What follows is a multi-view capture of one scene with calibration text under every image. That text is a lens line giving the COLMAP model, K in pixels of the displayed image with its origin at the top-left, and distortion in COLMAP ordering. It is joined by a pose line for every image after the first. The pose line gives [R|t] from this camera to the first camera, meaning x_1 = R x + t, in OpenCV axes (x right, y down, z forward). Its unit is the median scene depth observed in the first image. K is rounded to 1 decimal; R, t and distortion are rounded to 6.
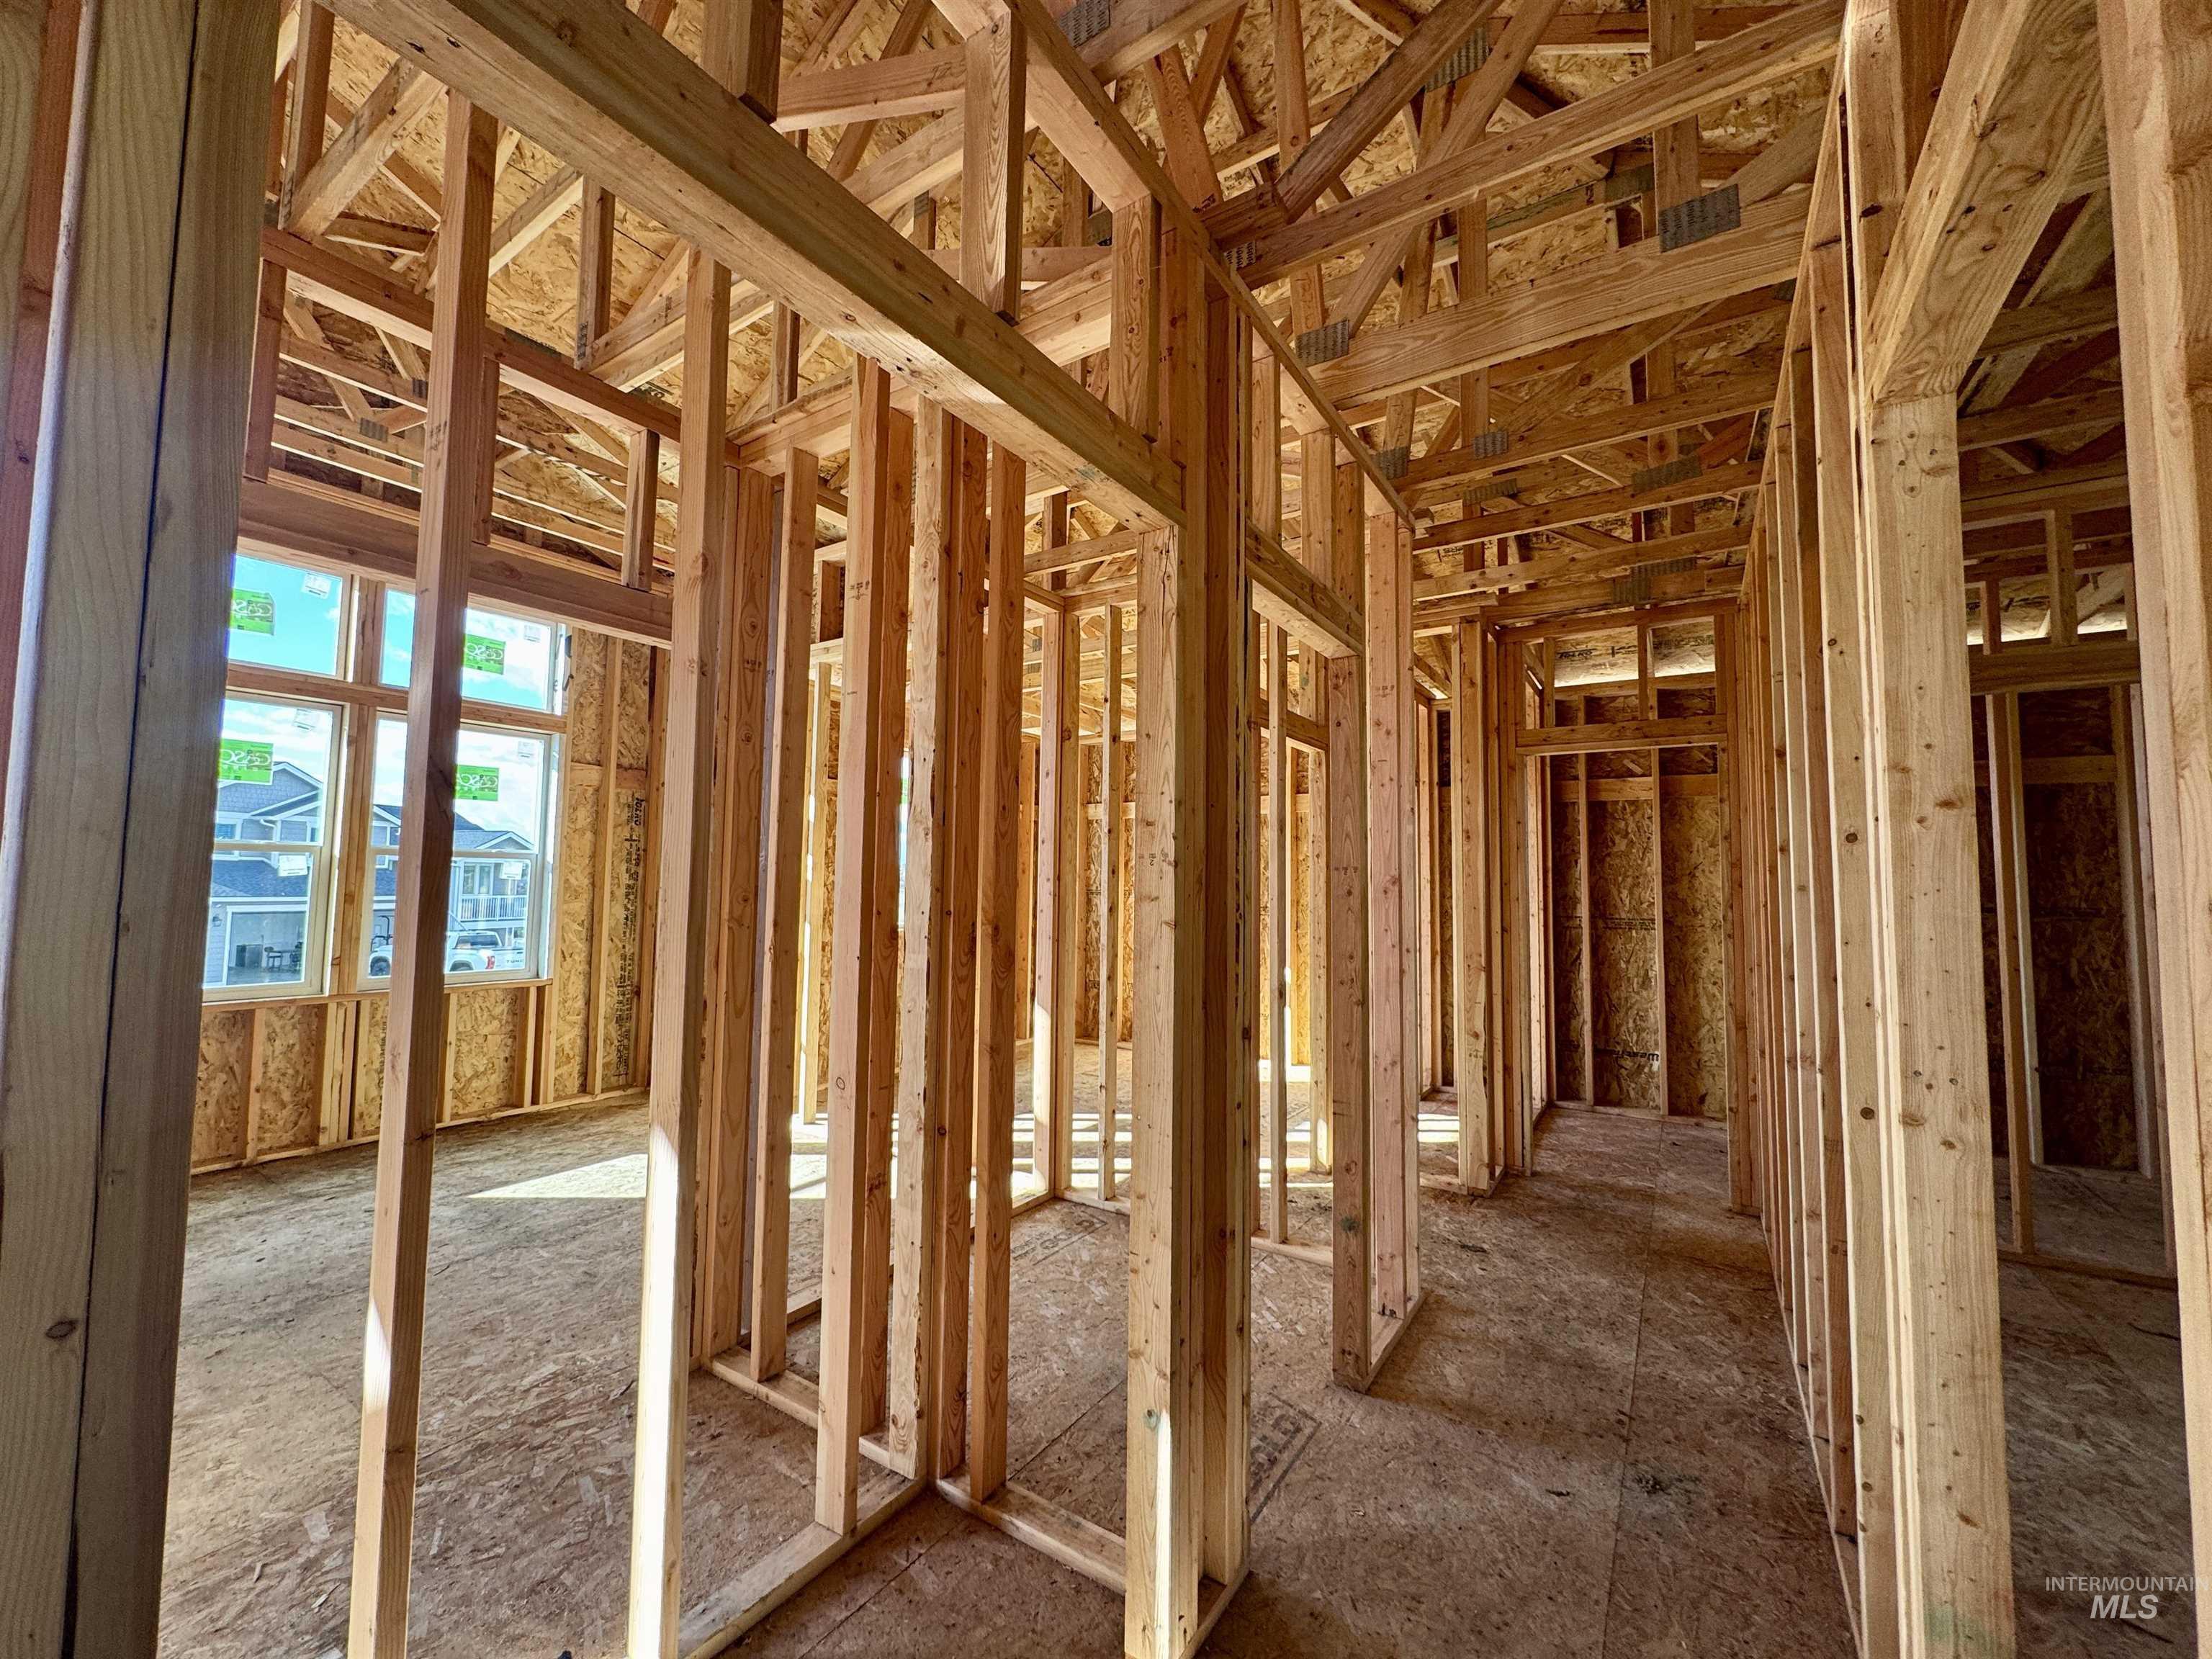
lens RADIAL K [[876.0, 0, 1105.9], [0, 876.0, 825.5], [0, 0, 1]] dist [-0.002406, 0.000092]
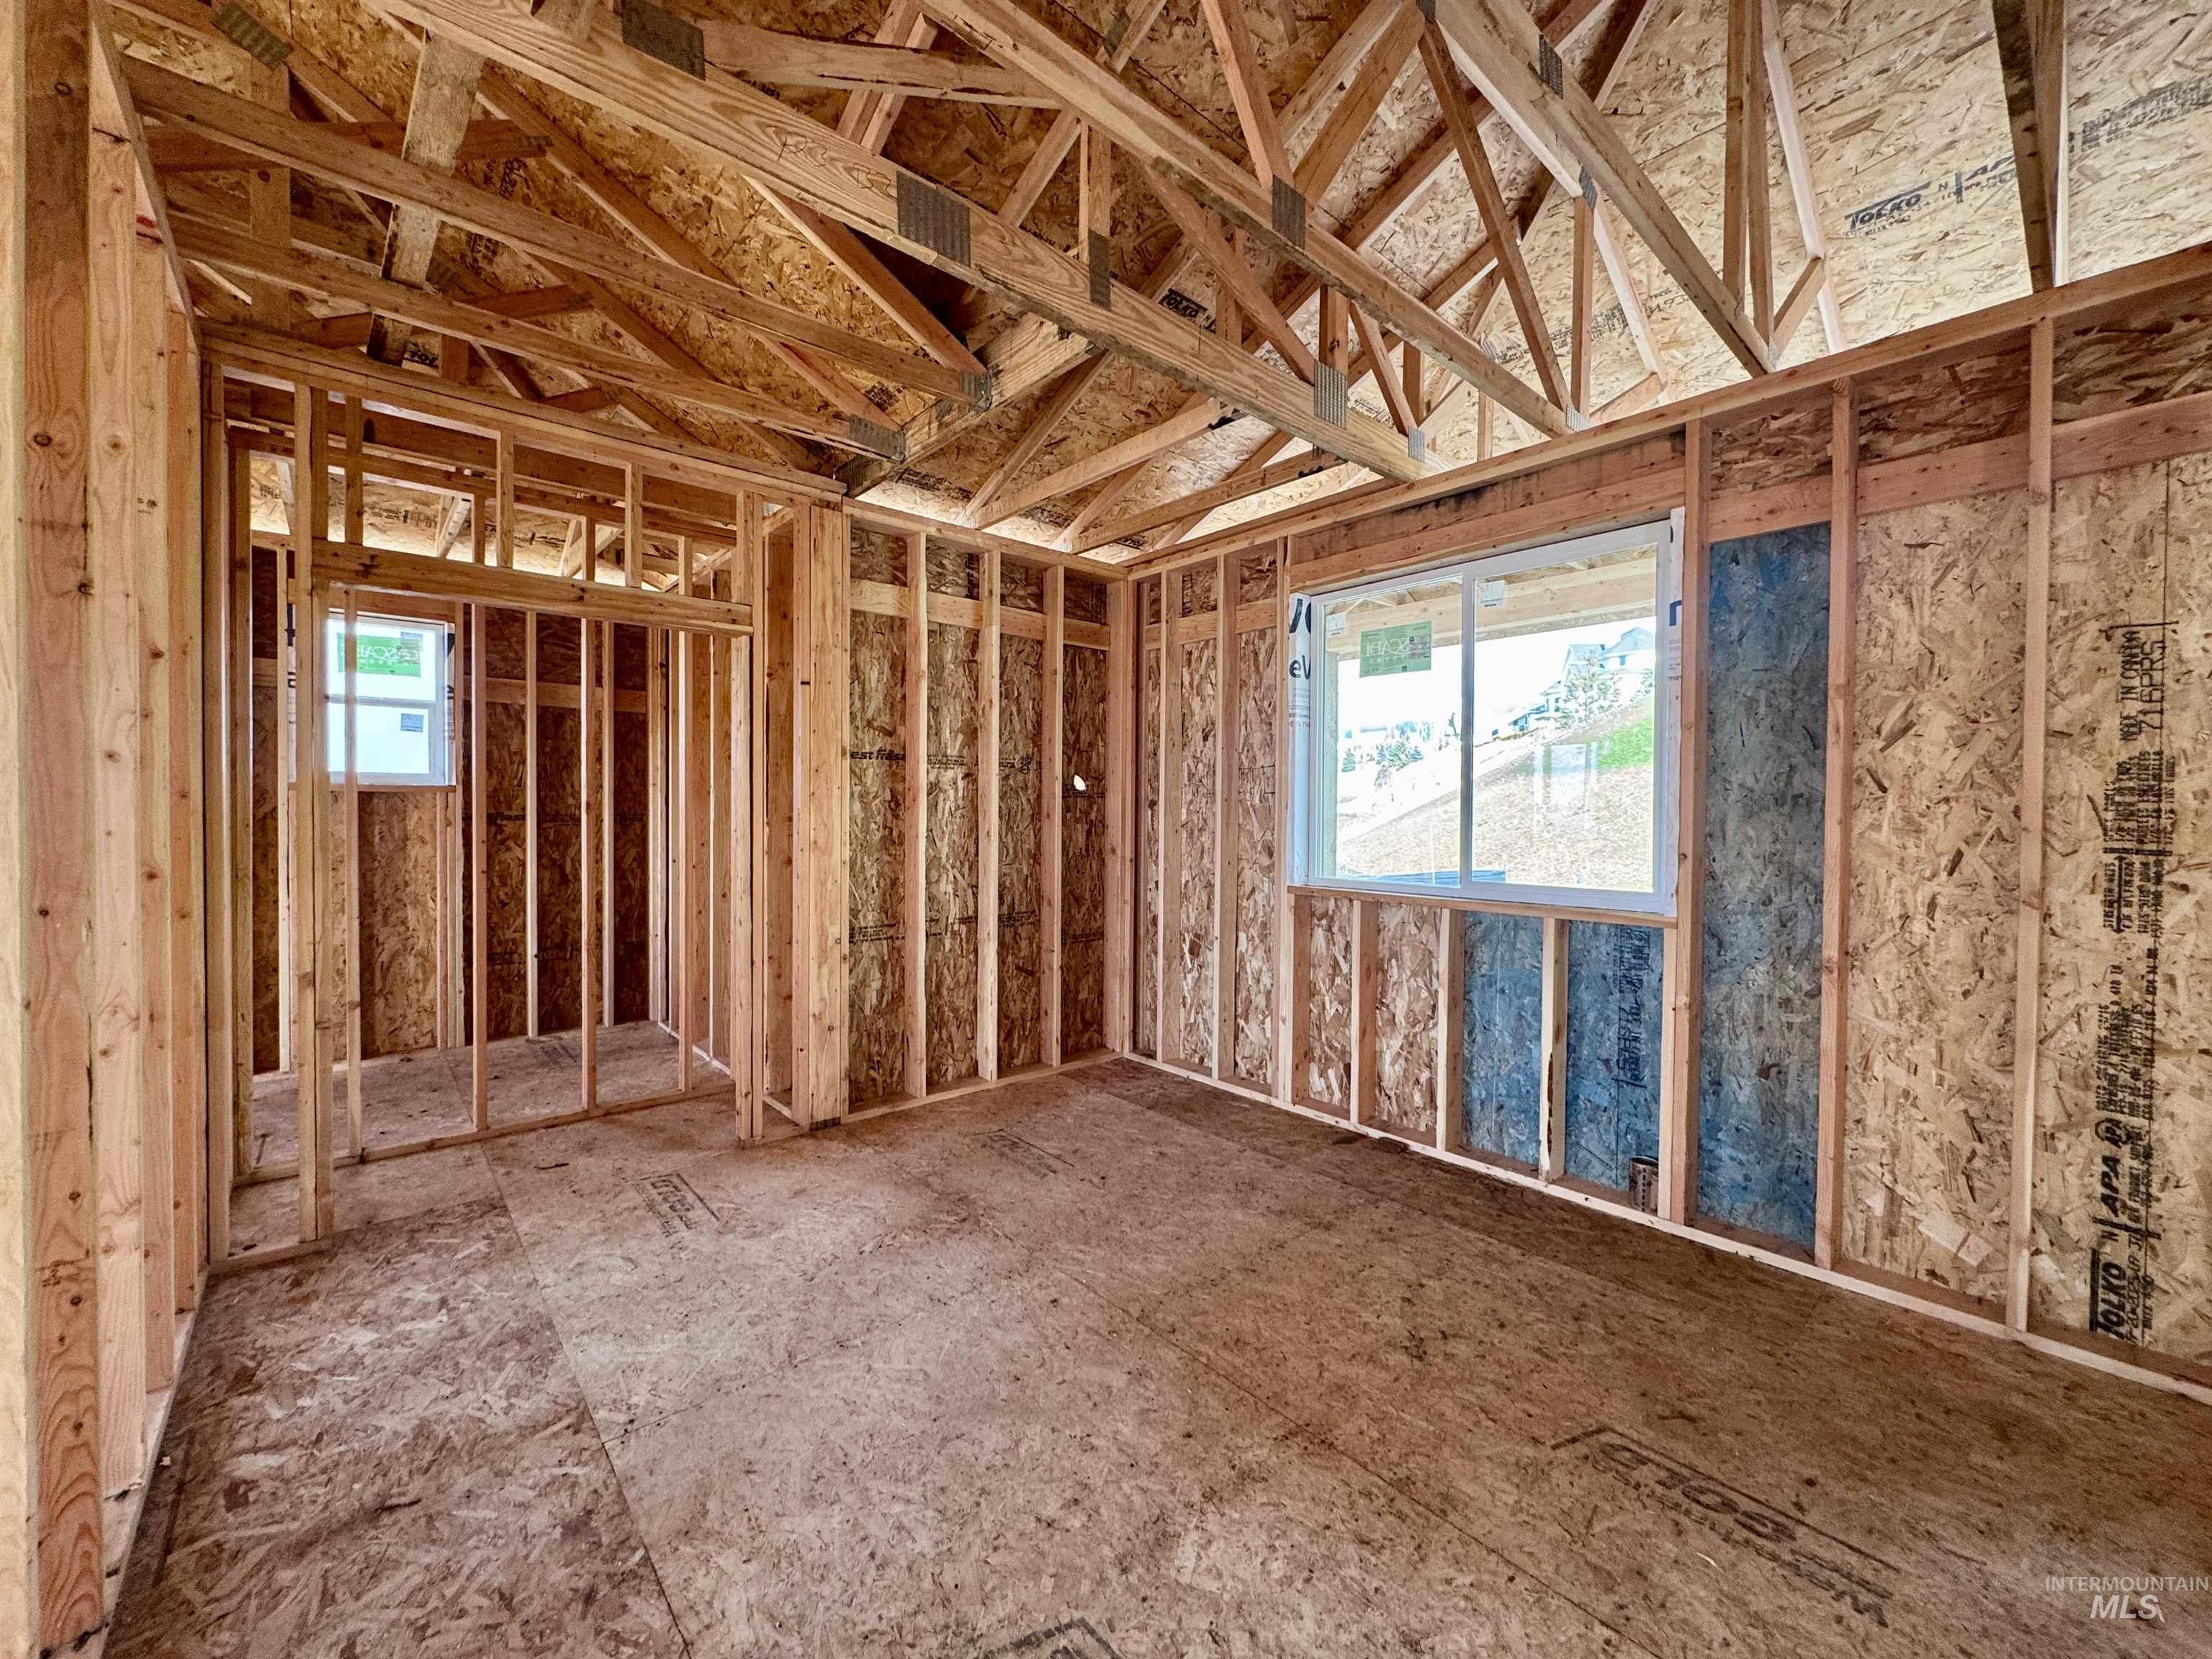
lens RADIAL K [[876.0, 0, 1105.9], [0, 876.0, 825.5], [0, 0, 1]] dist [-0.002406, 0.000092]
pose [[0.267703, -0.025308, 0.963169, 0.168980], [-0.068313, 0.996641, 0.045174, 0.006481], [-0.961077, -0.077890, 0.265075, -0.007650]]
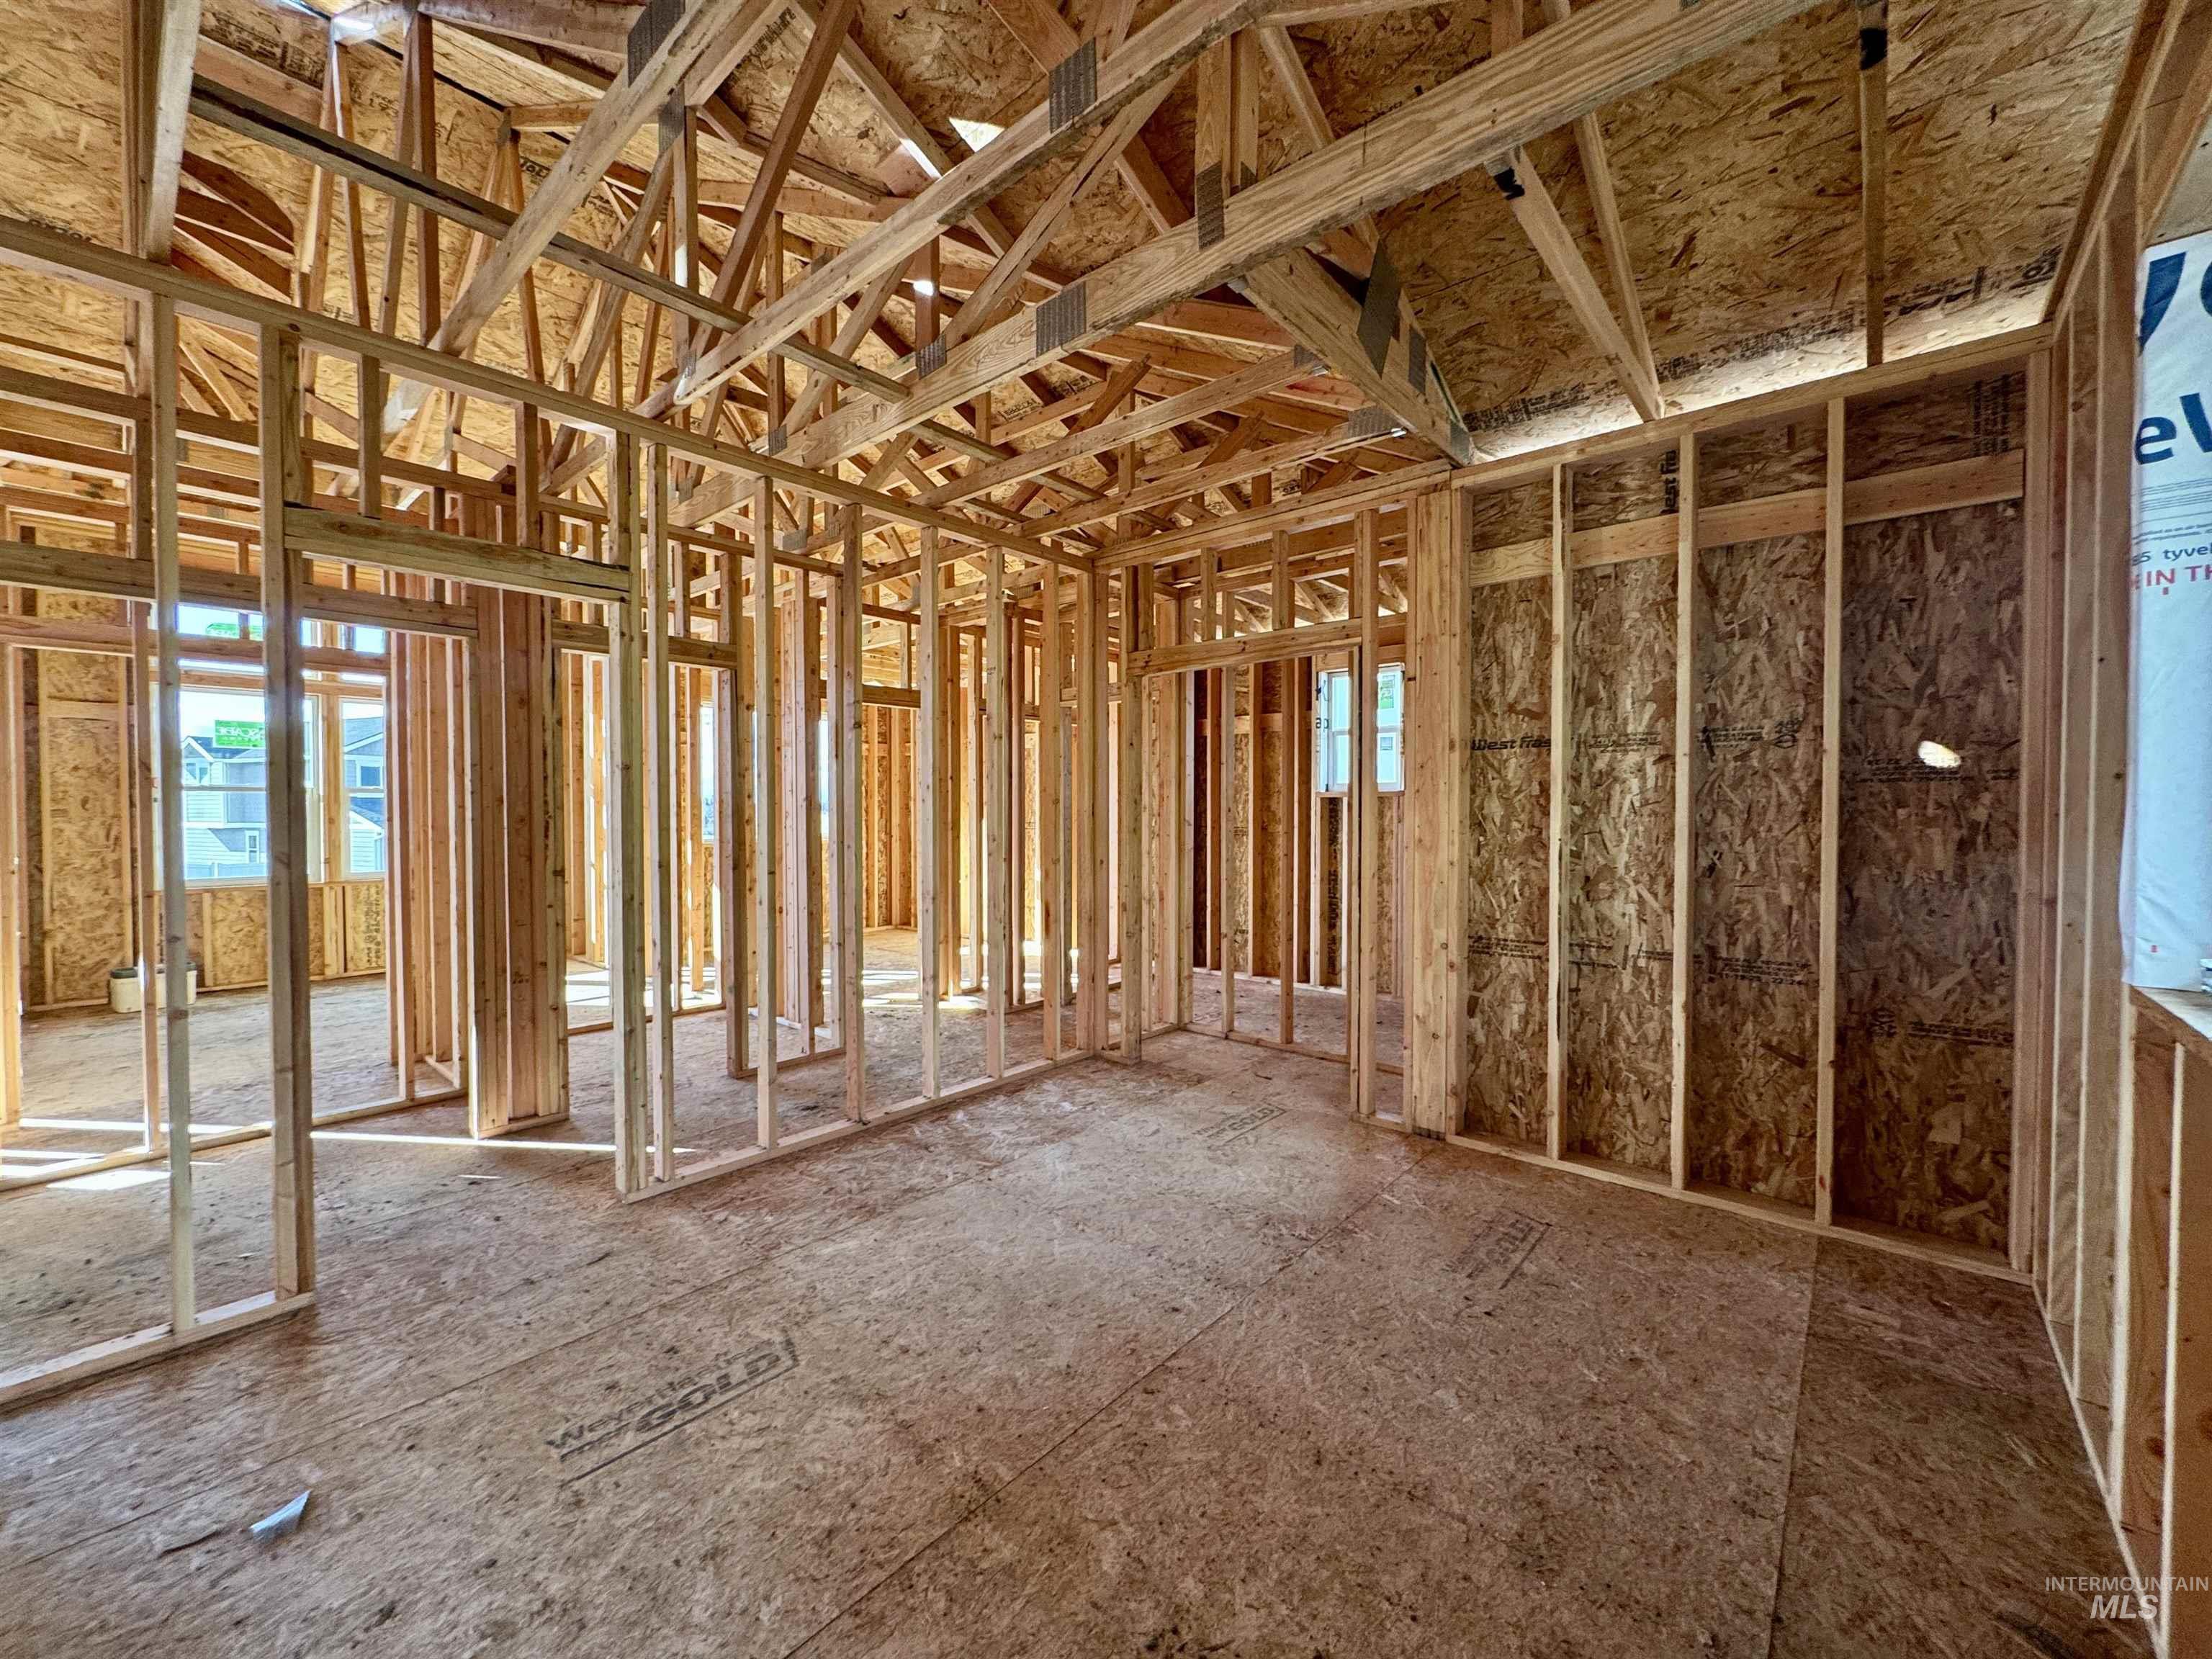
lens RADIAL K [[876.0, 0, 1105.9], [0, 876.0, 825.5], [0, 0, 1]] dist [-0.002406, 0.000092]
pose [[0.991318, -0.010119, -0.131094, 0.725030], [0.021077, 0.996370, 0.082477, -0.008299], [0.129783, -0.084524, 0.987933, -0.369987]]
